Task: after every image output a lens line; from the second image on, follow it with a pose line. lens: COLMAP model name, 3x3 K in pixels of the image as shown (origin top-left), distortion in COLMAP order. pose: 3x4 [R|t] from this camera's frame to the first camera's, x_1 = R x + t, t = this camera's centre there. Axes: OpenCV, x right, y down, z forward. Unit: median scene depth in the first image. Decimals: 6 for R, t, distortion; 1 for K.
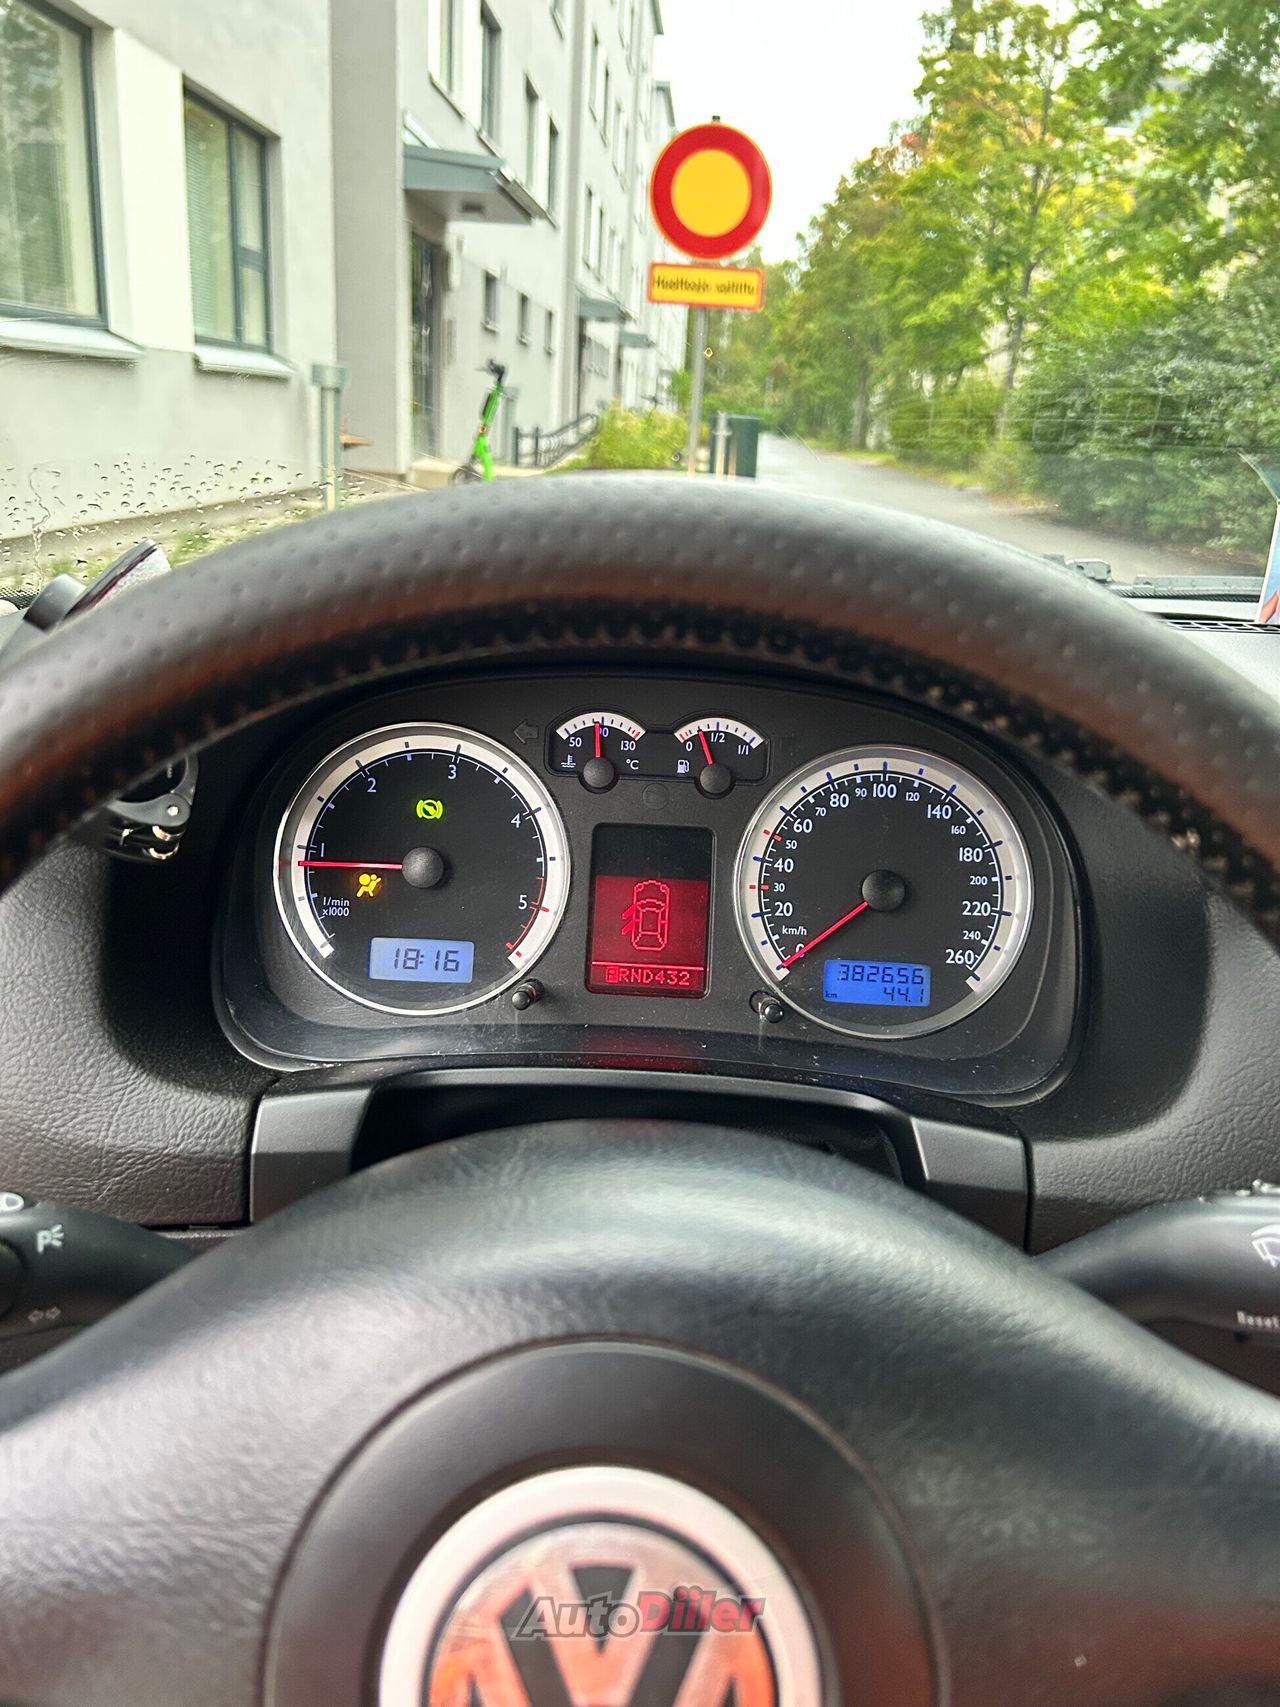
lens RADIAL K [[1294.1, 0, 634.3], [0, 1294.1, 847.5], [0, 0, 1]] dist [0.040113, -0.044251]
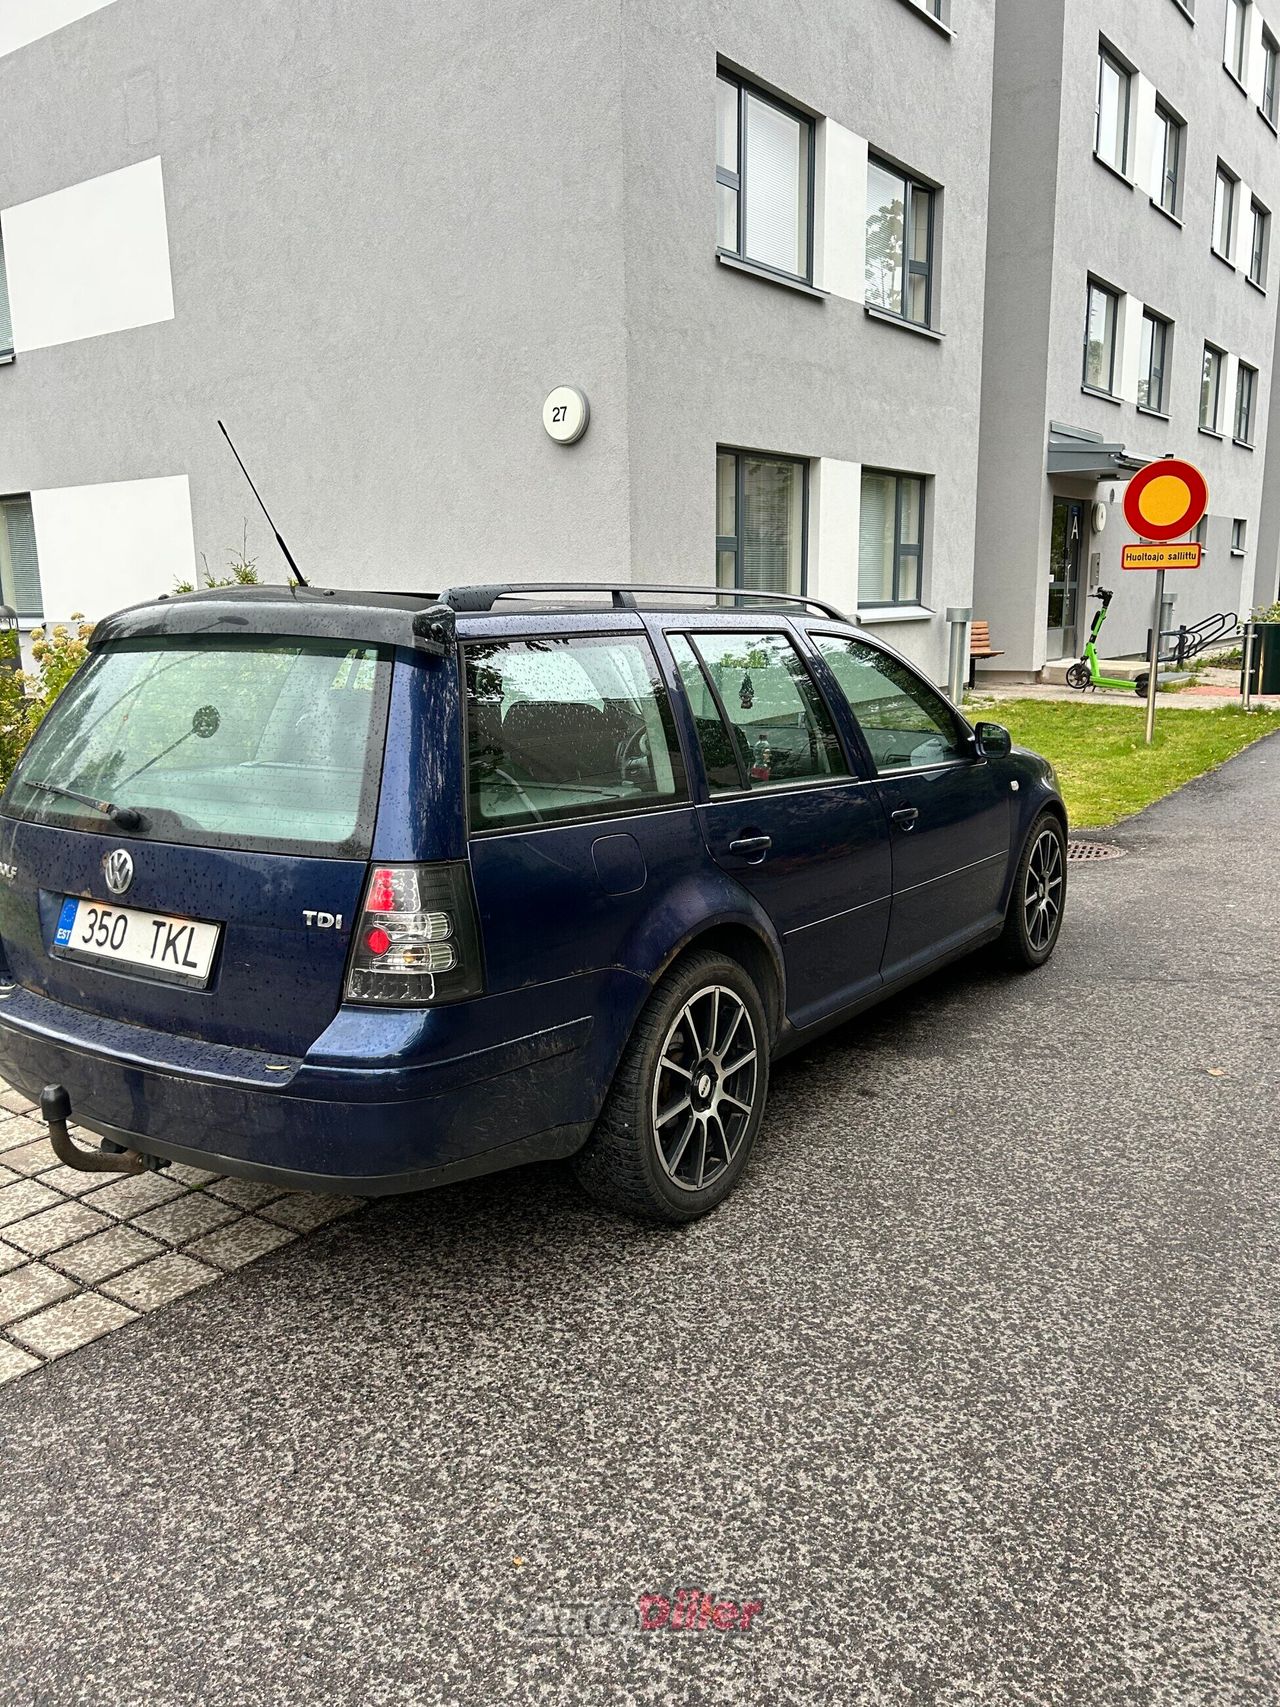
lens RADIAL K [[1294.1, 0, 634.3], [0, 1294.1, 847.5], [0, 0, 1]] dist [0.040113, -0.044251]
pose [[0.839687, 0.037398, -0.541781, 0.242887], [-0.111124, 0.988350, -0.104003, 0.092040], [0.531580, 0.147535, 0.834060, -0.370446]]
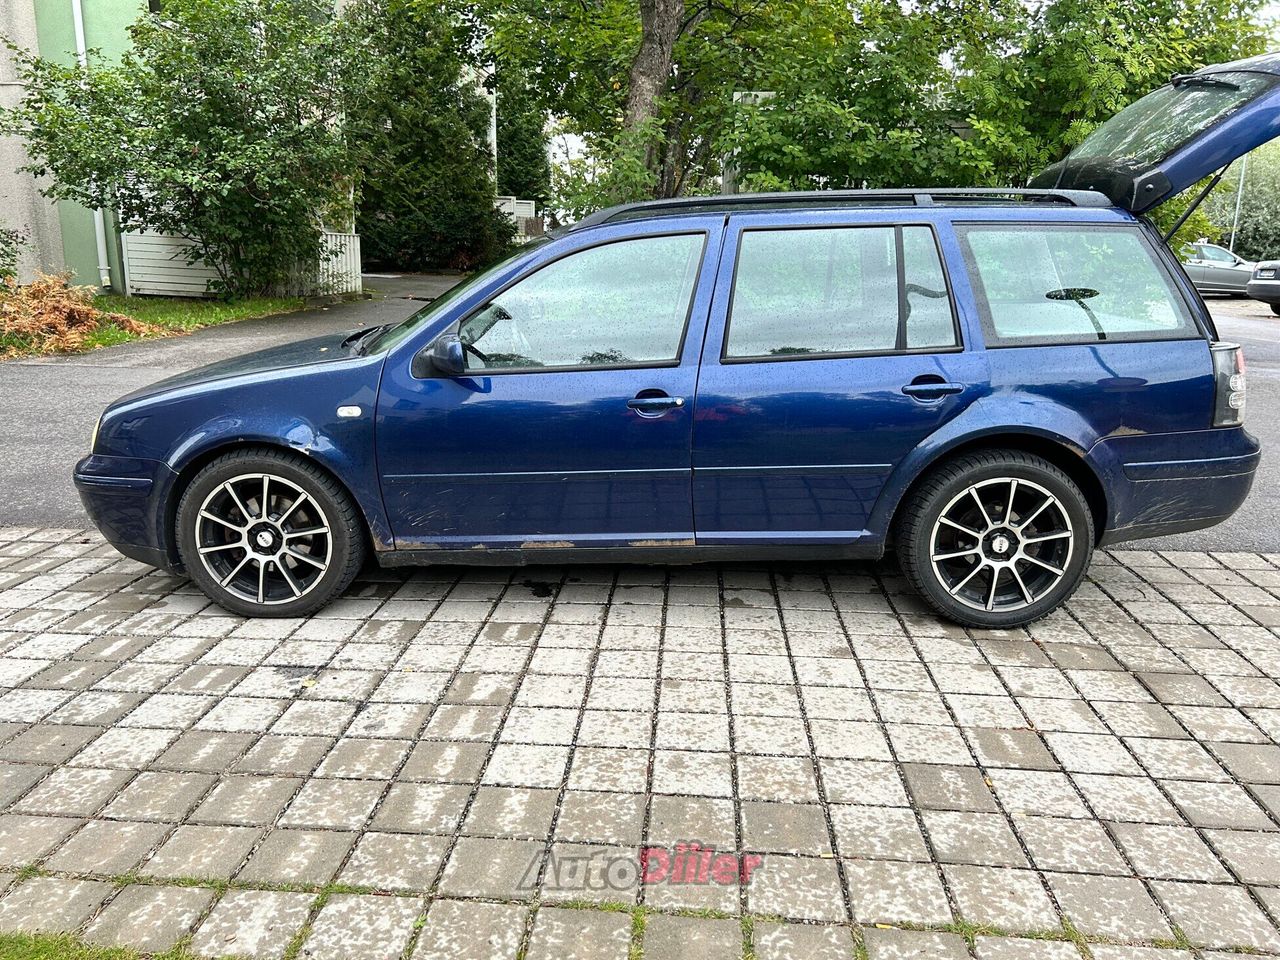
lens RADIAL K [[944.8, 0, 617.1], [0, 944.8, 480.3], [0, 0, 1]] dist [0.022113, -0.001777]
pose [[0.016231, -0.302650, 0.952964, -0.337412], [0.309848, 0.907694, 0.282995, -0.036826], [-0.950648, 0.290681, 0.108508, -0.037640]]
